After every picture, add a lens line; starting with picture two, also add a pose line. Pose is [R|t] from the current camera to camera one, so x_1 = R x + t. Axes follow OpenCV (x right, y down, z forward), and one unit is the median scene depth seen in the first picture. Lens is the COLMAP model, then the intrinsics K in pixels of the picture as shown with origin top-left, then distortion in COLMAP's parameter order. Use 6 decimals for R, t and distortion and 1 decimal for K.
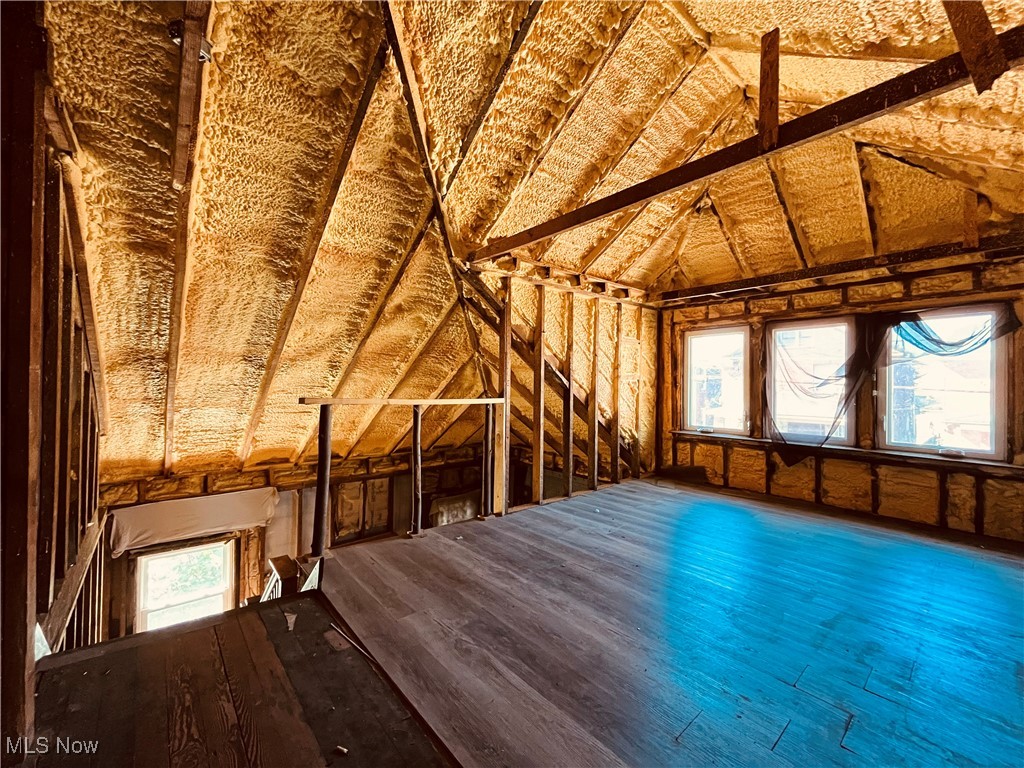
lens RADIAL K [[412.1, 0, 511.9], [0, 412.1, 384.5], [0, 0, 1]] dist [-0.003799, -0.000560]
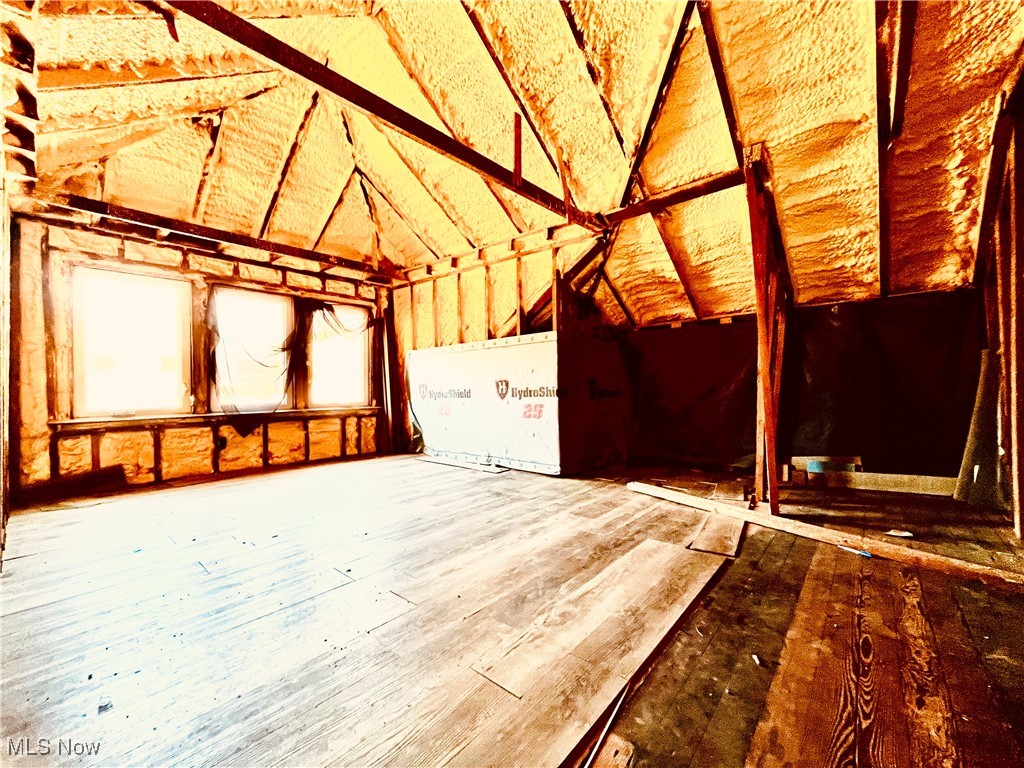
lens RADIAL K [[412.1, 0, 508.2], [0, 412.1, 383.0], [0, 0, 1]] dist [-0.003799, -0.000560]
pose [[-0.132754, -0.004271, 0.991140, -0.396499], [0.007119, 0.999961, 0.005263, 0.072773], [-0.991123, 0.007754, -0.132719, 0.524381]]
